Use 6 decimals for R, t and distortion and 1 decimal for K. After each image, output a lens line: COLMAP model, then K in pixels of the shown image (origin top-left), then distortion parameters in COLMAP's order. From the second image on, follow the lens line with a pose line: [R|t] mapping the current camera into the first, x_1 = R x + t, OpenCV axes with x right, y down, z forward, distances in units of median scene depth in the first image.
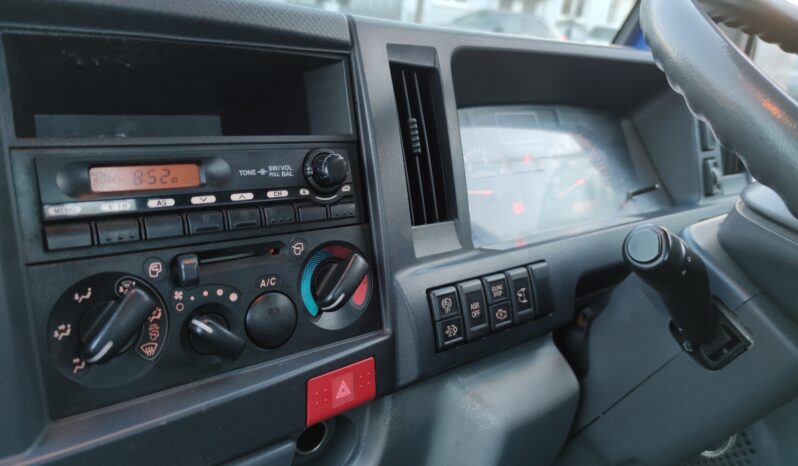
lens RADIAL K [[582.5, 0, 398.1], [0, 582.5, 244.4], [0, 0, 1]] dist [0.068359, -0.064953]
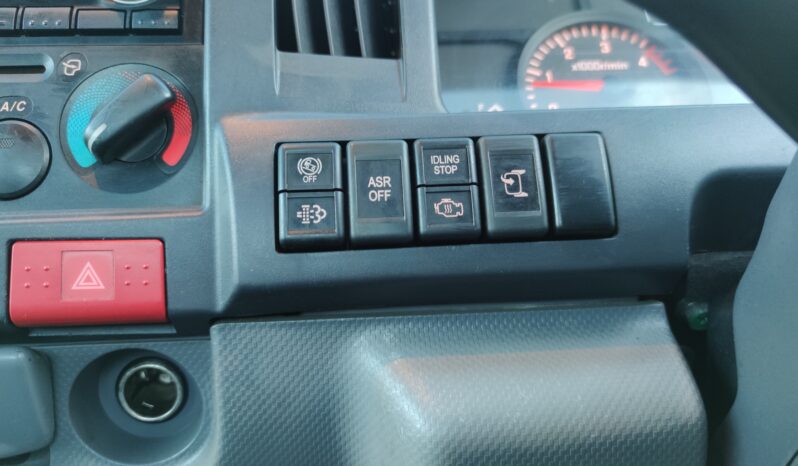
lens RADIAL K [[582.5, 0, 398.1], [0, 582.5, 244.4], [0, 0, 1]] dist [0.068359, -0.064953]
pose [[0.808361, -0.032320, -0.587800, 0.461006], [-0.085260, 0.981537, -0.171221, 0.253722], [0.582481, 0.188524, 0.790680, 0.603580]]
